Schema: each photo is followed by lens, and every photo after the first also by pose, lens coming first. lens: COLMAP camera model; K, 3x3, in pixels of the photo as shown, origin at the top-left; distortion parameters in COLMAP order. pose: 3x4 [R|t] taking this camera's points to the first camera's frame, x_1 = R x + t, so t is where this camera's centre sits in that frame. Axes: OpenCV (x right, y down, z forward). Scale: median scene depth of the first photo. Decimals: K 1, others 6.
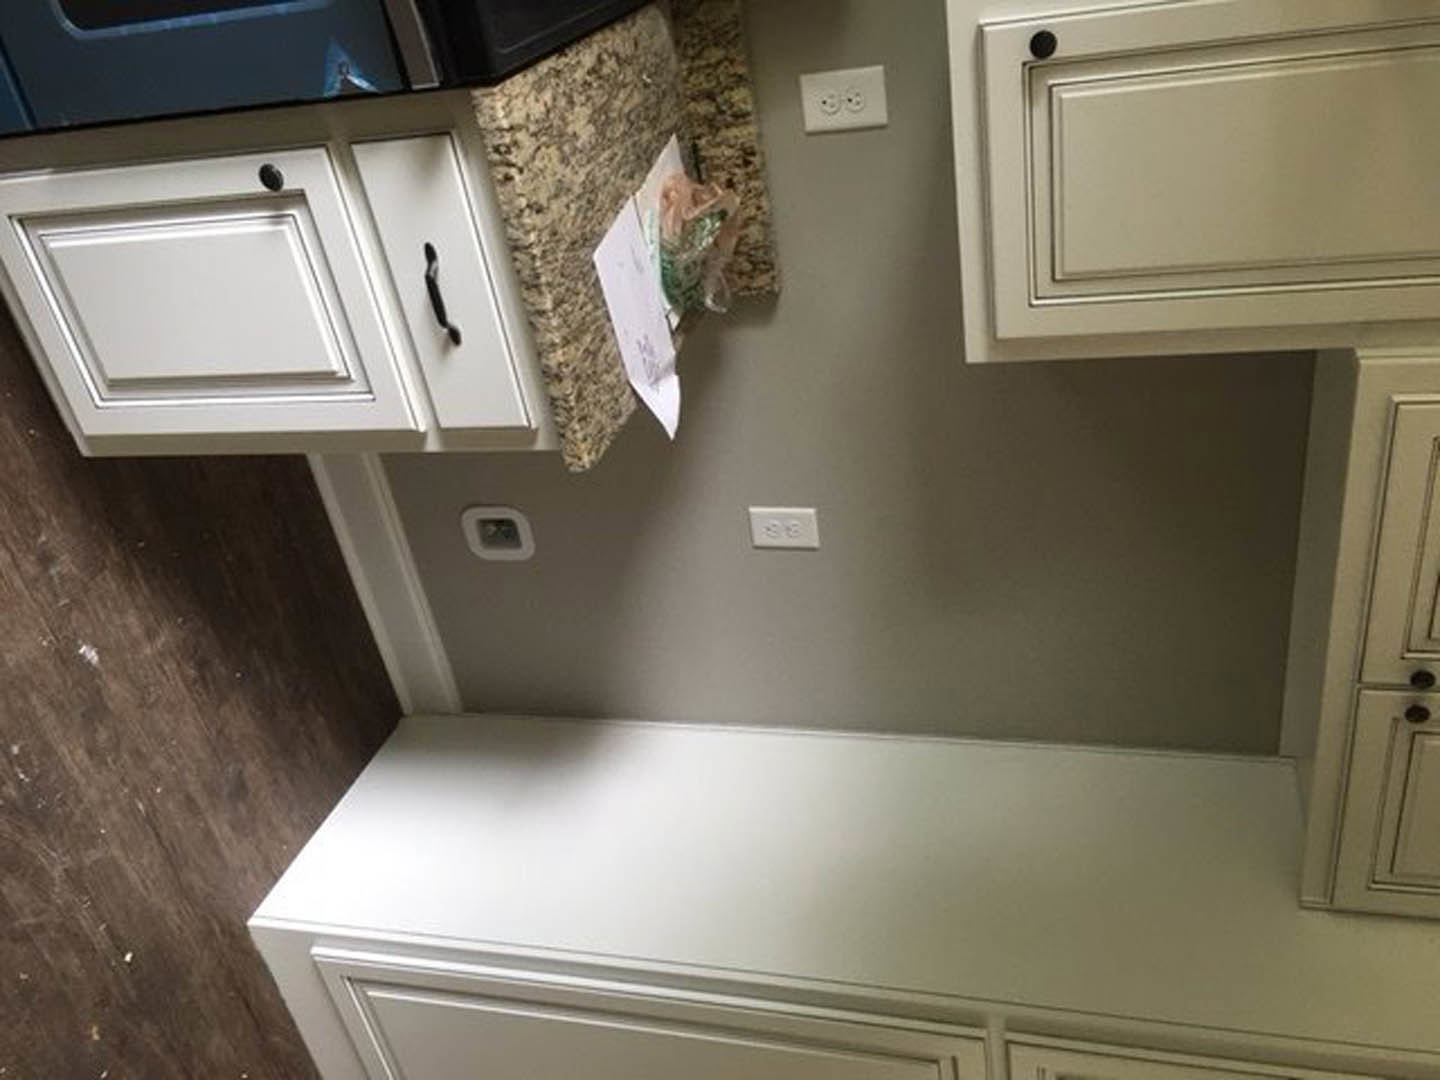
lens RADIAL K [[1231.6, 0, 729.7], [0, 1231.6, 544.9], [0, 0, 1]] dist [0.080811, -0.105907]
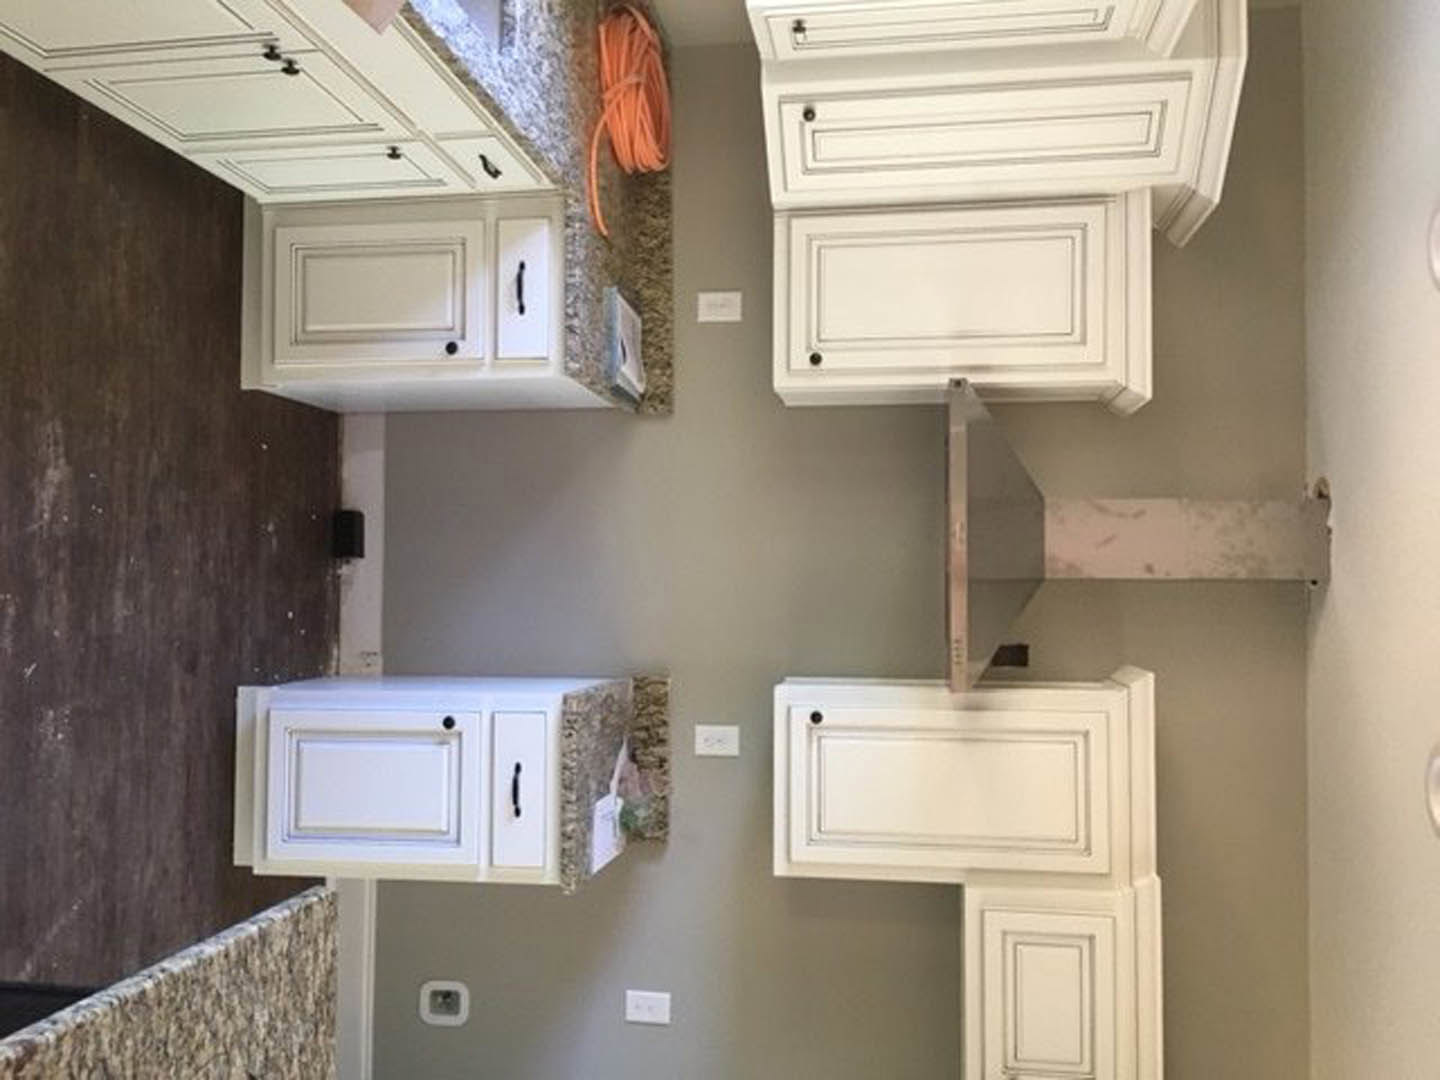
lens RADIAL K [[1231.6, 0, 729.7], [0, 1231.6, 544.9], [0, 0, 1]] dist [0.080811, -0.105907]
pose [[0.979984, 0.161984, 0.115730, -0.181067], [-0.072323, 0.831291, -0.551112, 0.502652], [-0.185476, 0.531711, 0.826367, -0.841229]]
